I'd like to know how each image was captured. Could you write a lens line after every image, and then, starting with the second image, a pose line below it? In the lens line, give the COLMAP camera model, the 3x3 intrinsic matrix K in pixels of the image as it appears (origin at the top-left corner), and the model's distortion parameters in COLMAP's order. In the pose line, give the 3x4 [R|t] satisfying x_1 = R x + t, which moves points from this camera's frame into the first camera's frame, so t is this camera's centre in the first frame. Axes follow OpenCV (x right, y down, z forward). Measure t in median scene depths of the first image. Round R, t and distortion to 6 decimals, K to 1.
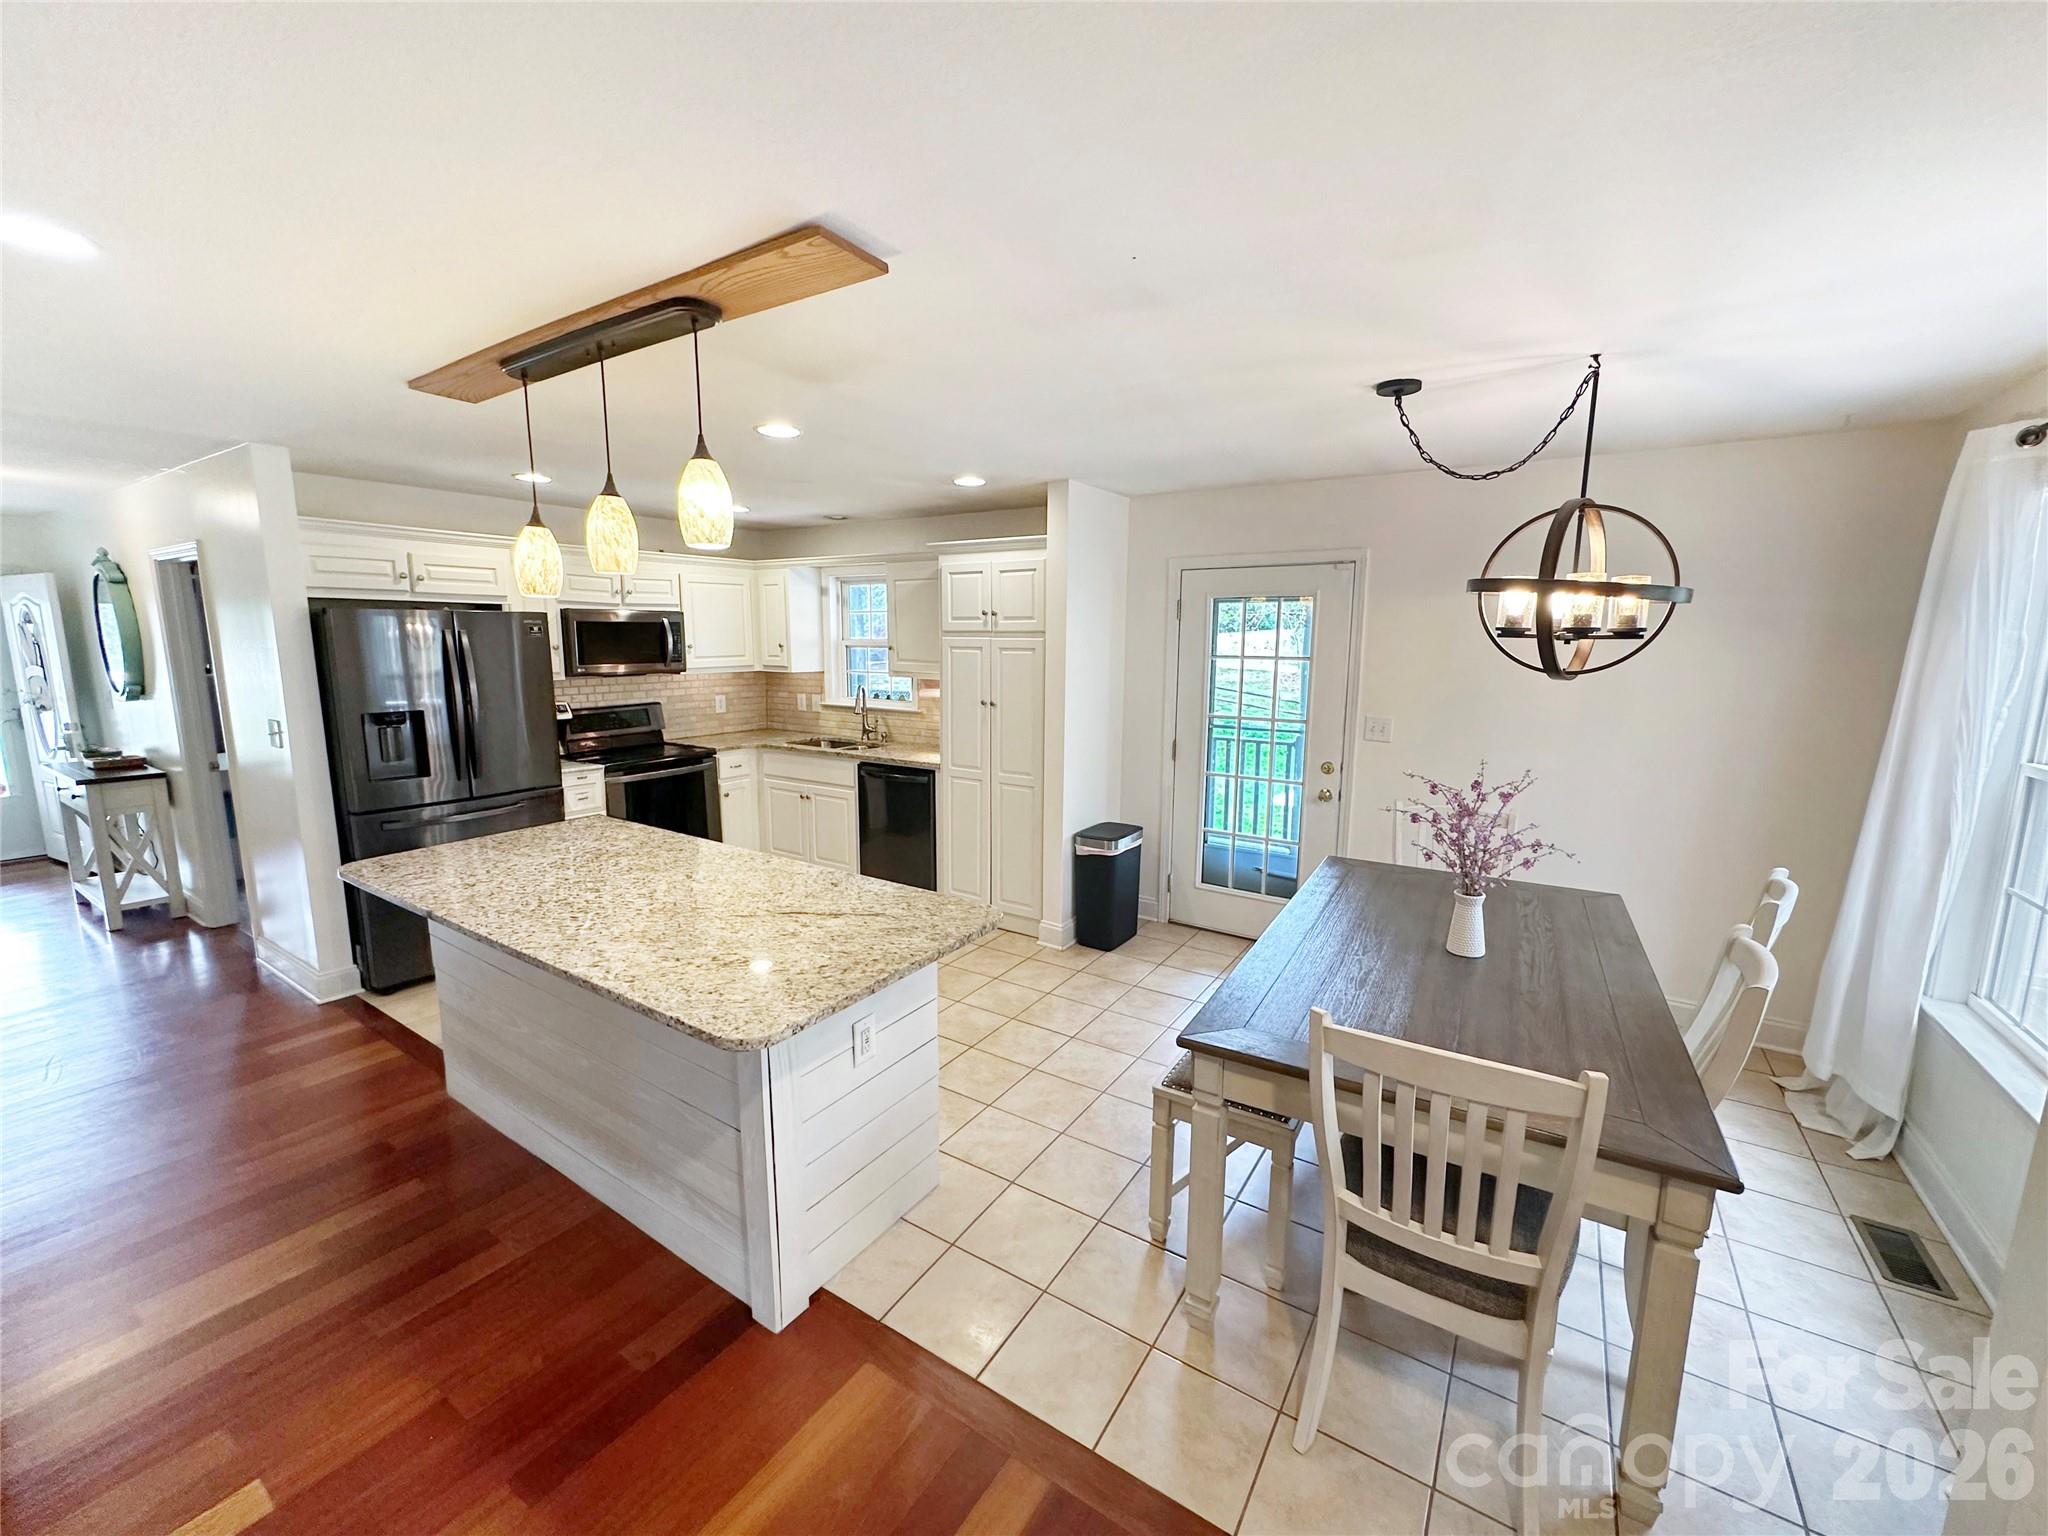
lens RADIAL K [[819.0, 0, 1027.8], [0, 819.0, 767.7], [0, 0, 1]] dist [0.000366, -0.000003]
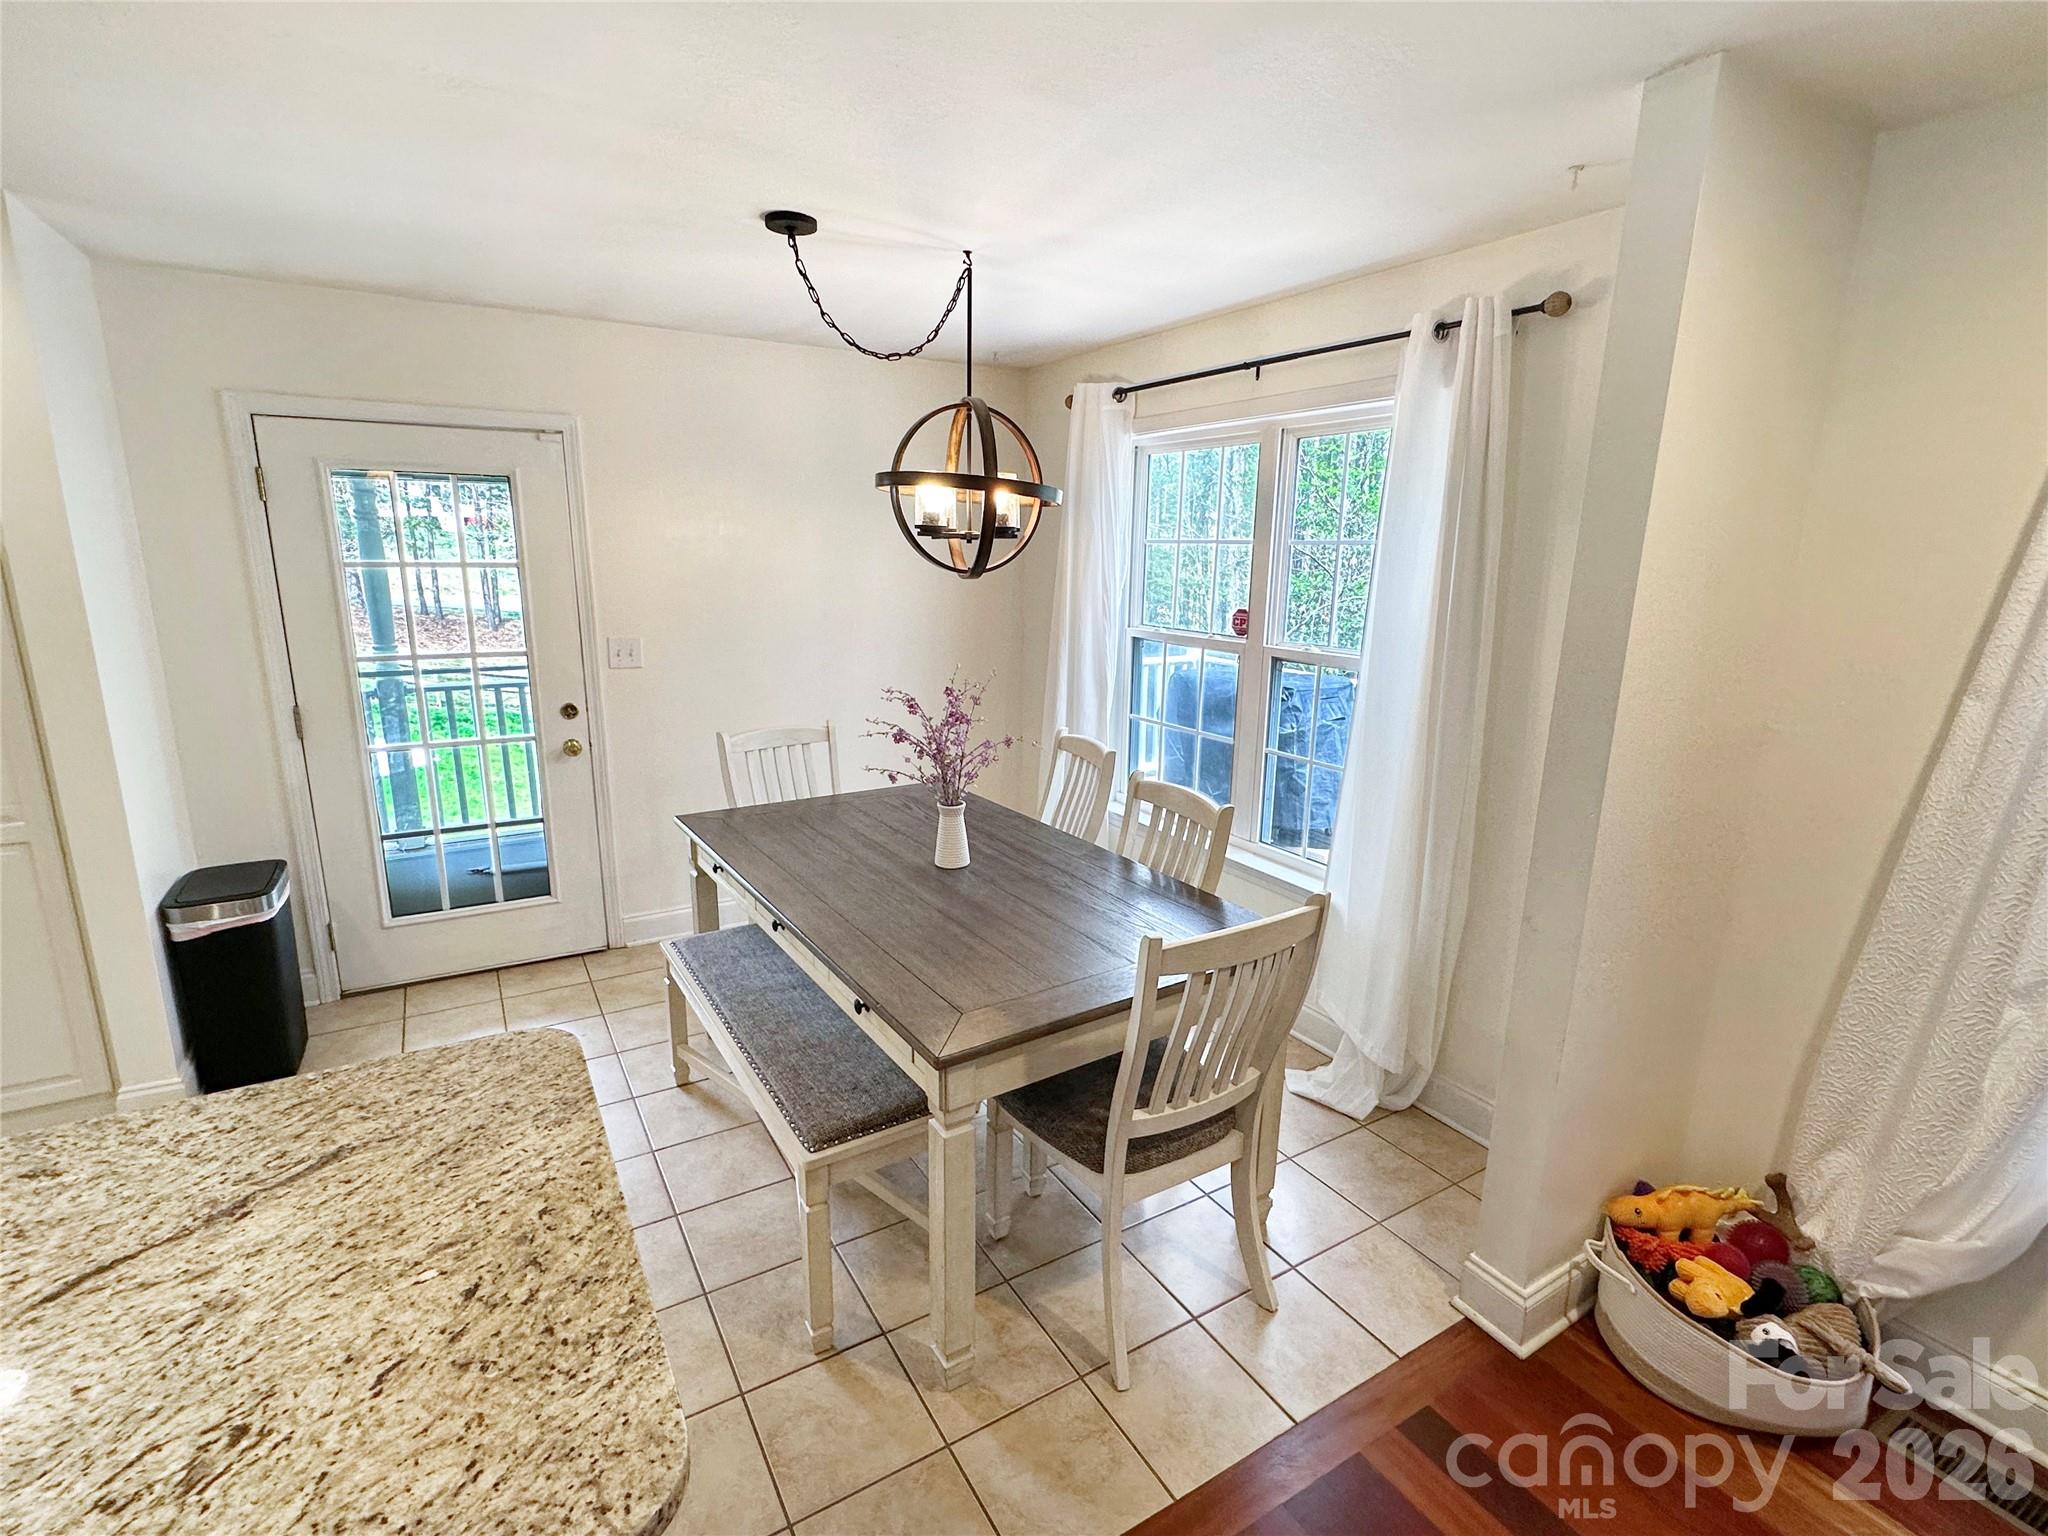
lens RADIAL K [[960.7, 0, 1024.1], [0, 960.7, 770.7], [0, 0, 1]] dist [-0.001715, 0.000502]
pose [[0.441986, -0.202207, 0.873934, -0.181899], [0.133042, 0.978263, 0.159062, -0.024364], [-0.887101, 0.045967, 0.459281, 0.177764]]
